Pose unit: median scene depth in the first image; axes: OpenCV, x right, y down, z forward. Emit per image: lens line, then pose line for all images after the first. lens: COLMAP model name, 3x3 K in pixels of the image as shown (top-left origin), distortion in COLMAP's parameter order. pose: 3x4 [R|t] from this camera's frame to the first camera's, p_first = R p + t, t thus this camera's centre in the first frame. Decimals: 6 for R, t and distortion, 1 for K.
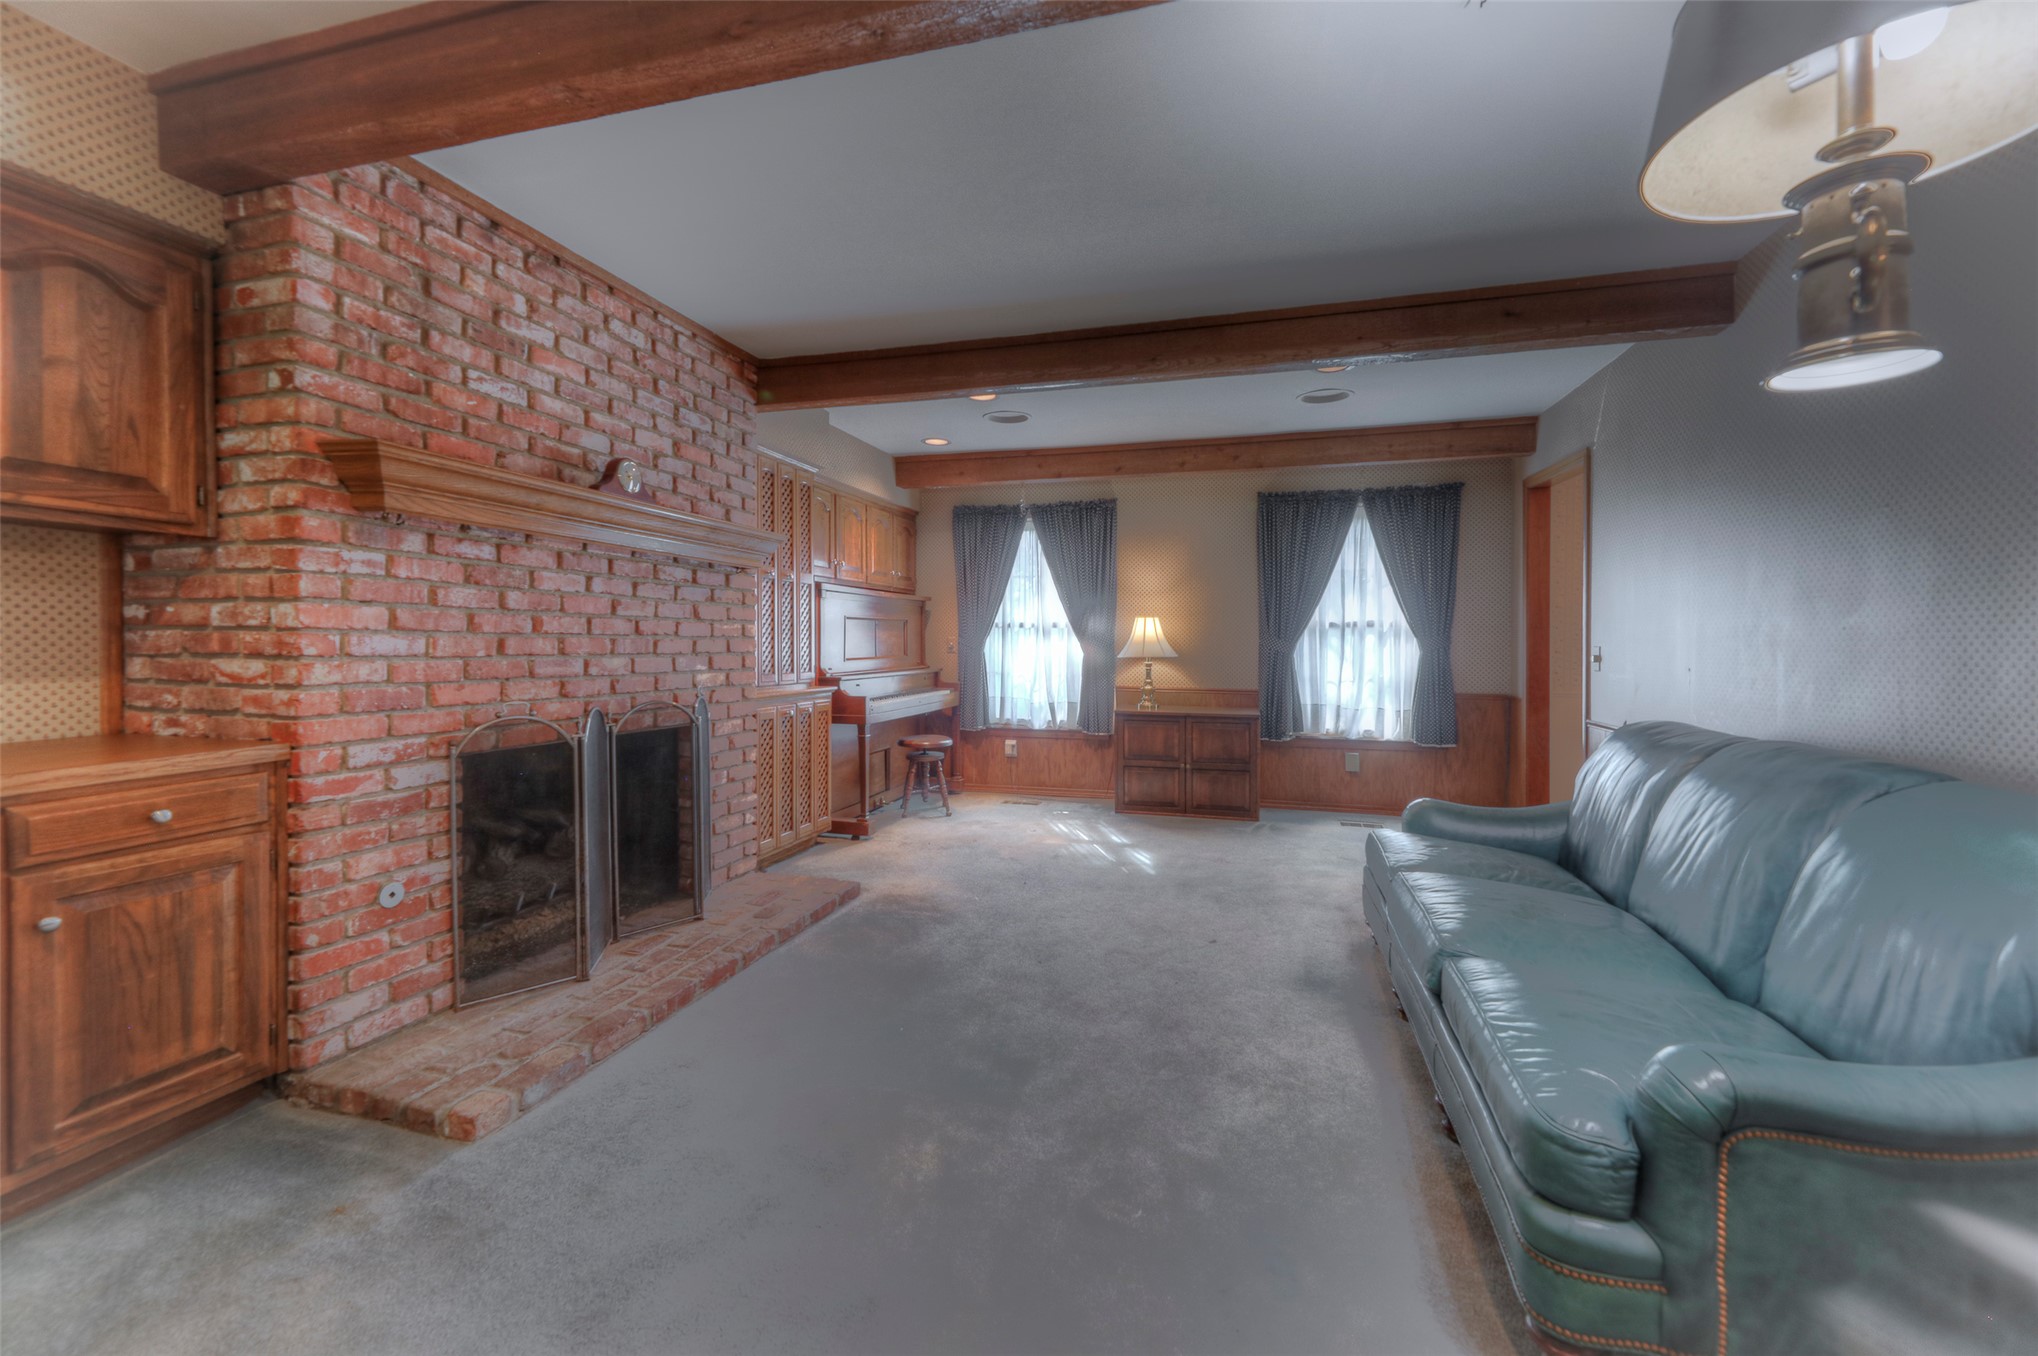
lens RADIAL K [[832.5, 0, 1018.1], [0, 832.5, 657.6], [0, 0, 1]] dist [0.011693, -0.002886]
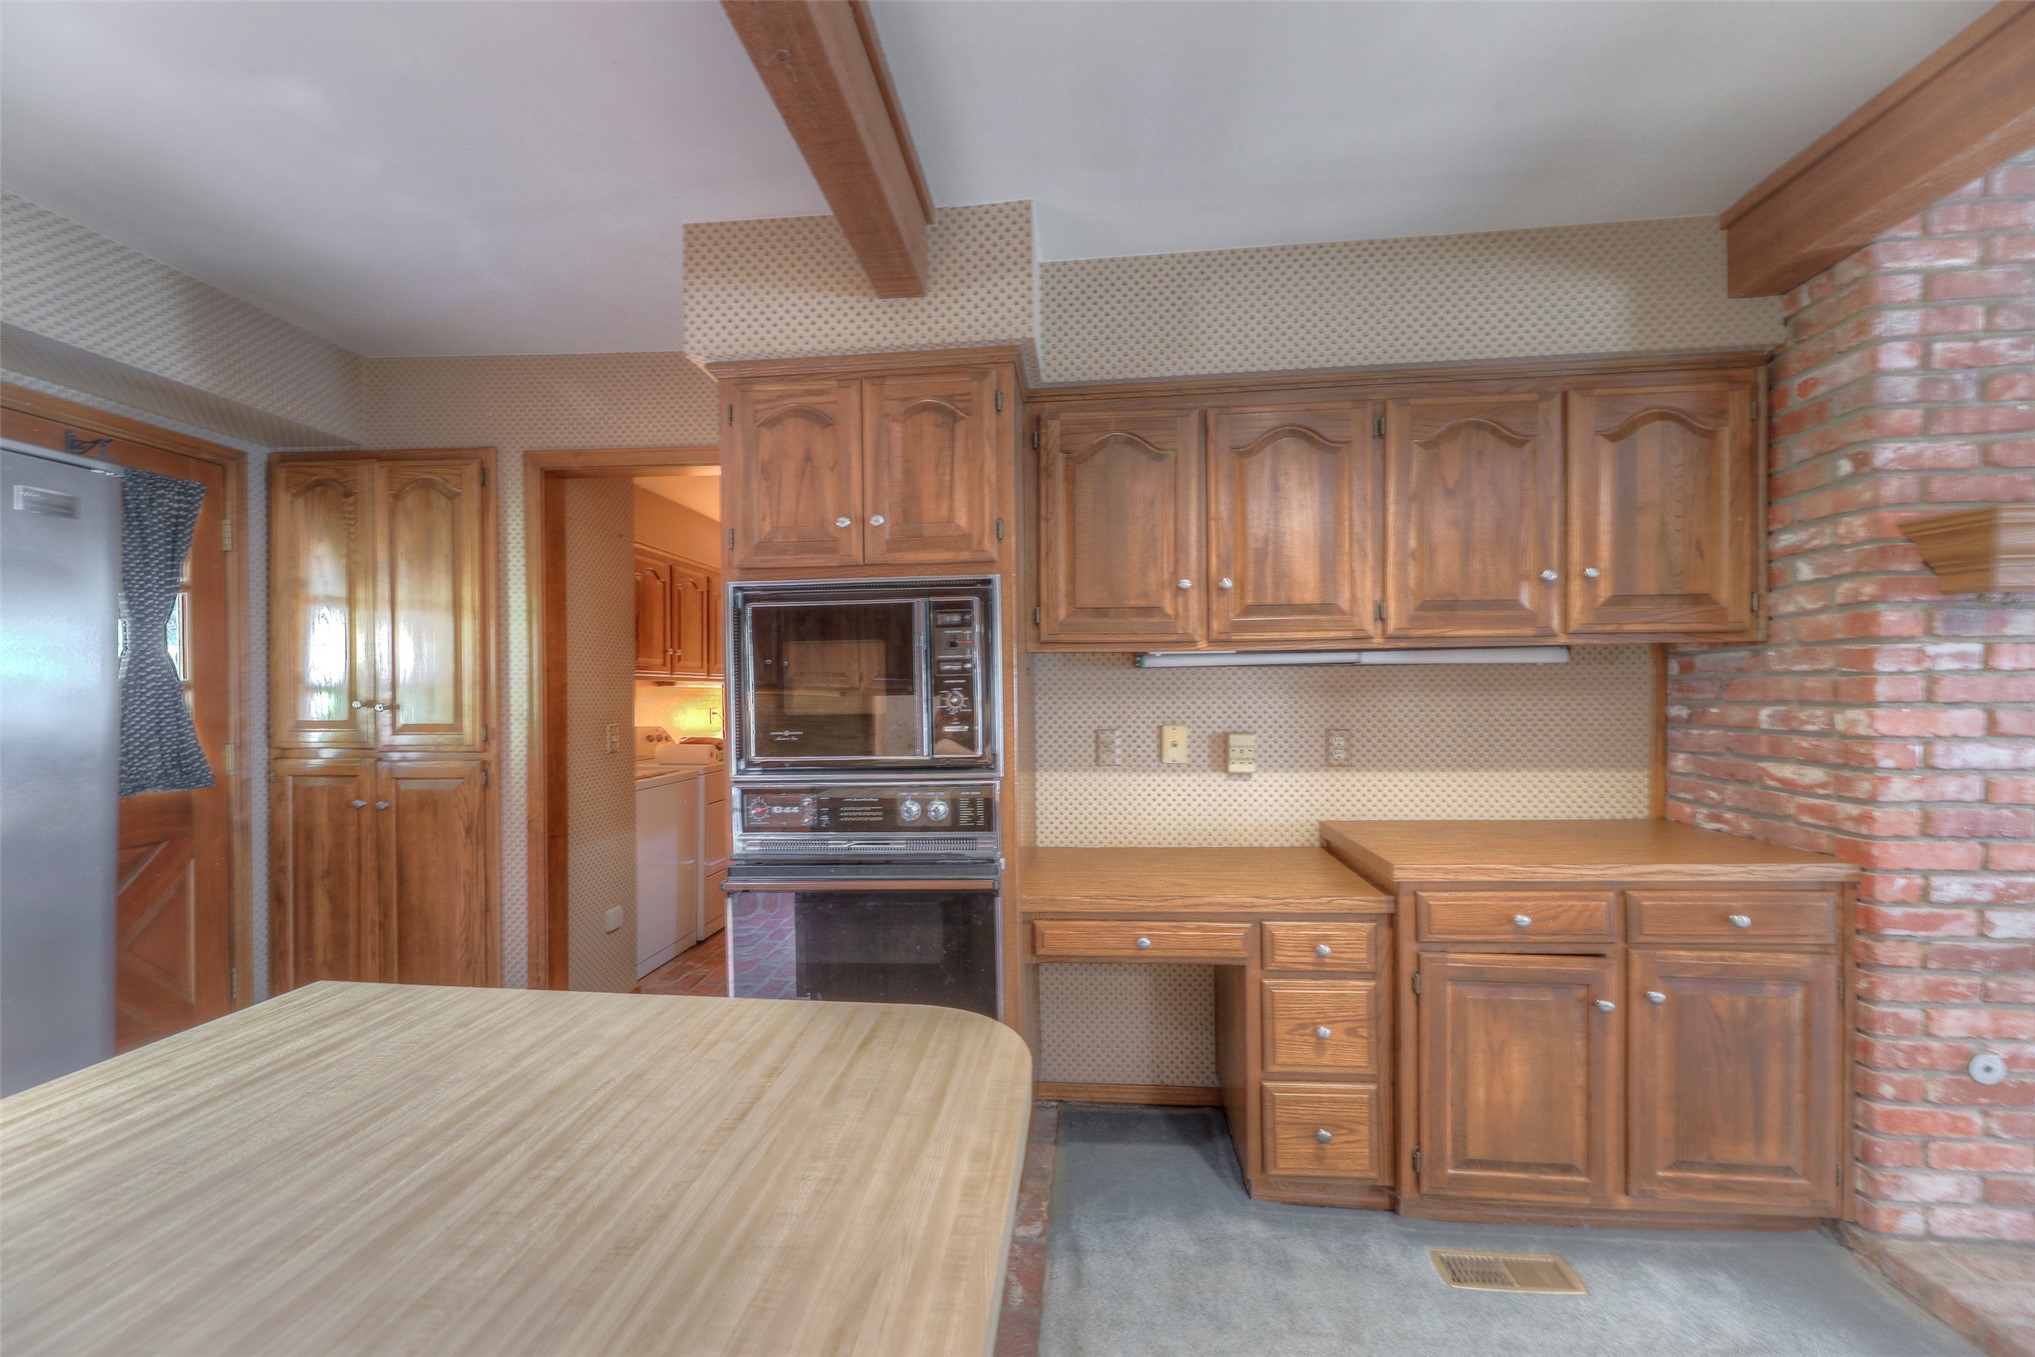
lens RADIAL K [[831.3, 0, 1011.7], [0, 831.3, 709.1], [0, 0, 1]] dist [0.011693, -0.002886]
pose [[0.183321, 0.004156, -0.983044, -0.143214], [-0.005543, 0.999980, 0.003194, -0.061126], [0.983037, 0.004864, 0.183340, -0.065780]]
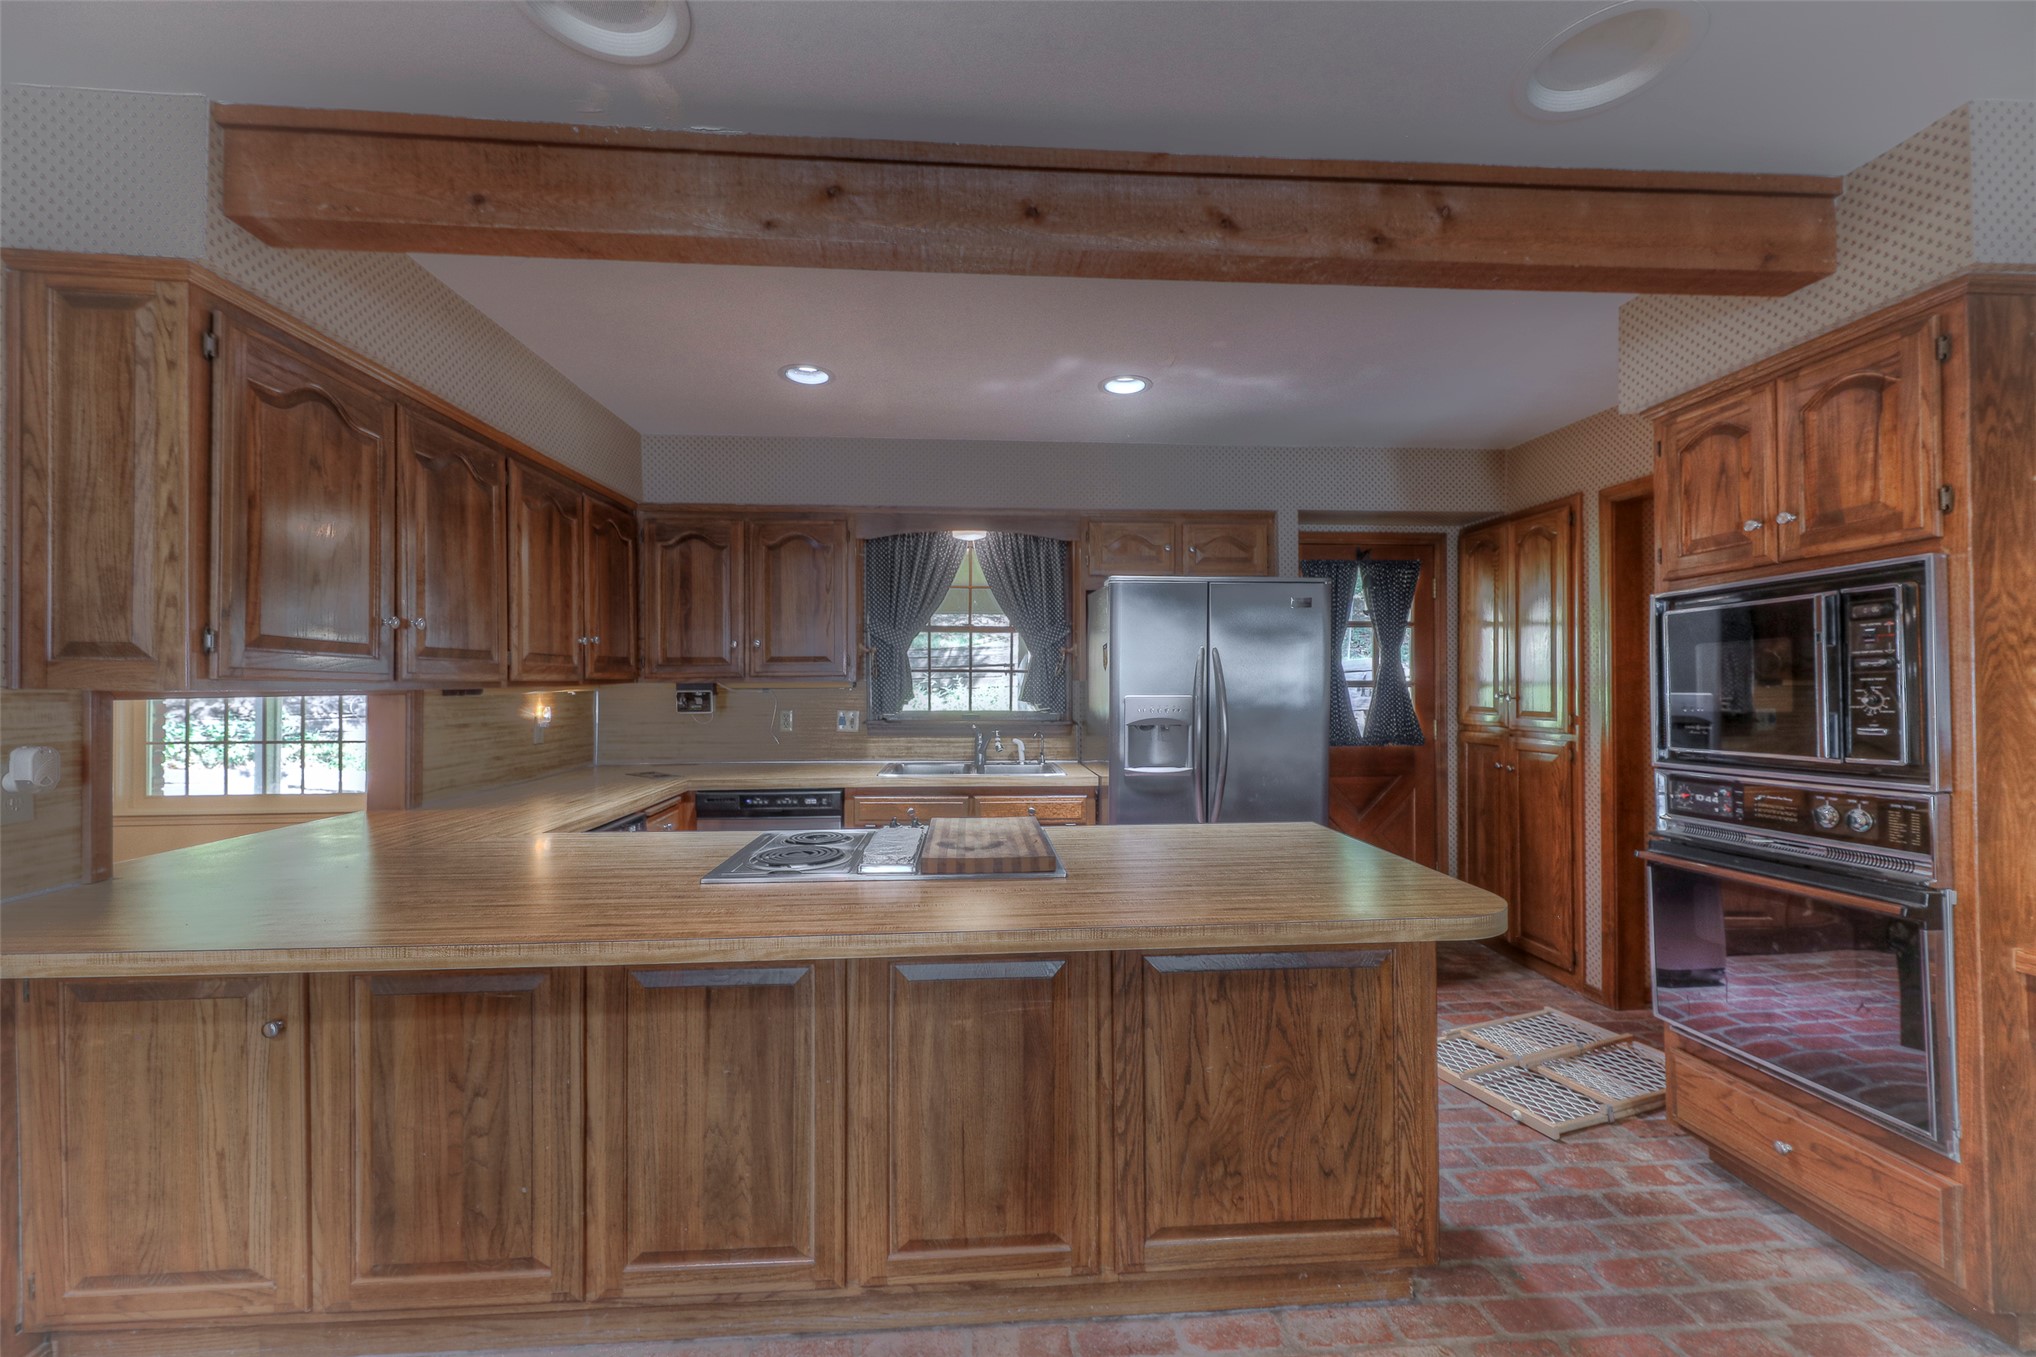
lens RADIAL K [[831.7, 0, 1004.1], [0, 831.7, 682.4], [0, 0, 1]] dist [0.011693, -0.002886]
pose [[-0.941235, -0.011255, -0.337566, 0.051142], [-0.011976, 0.999928, 0.000054, -0.075440], [0.337541, 0.004094, -0.941302, 0.563844]]
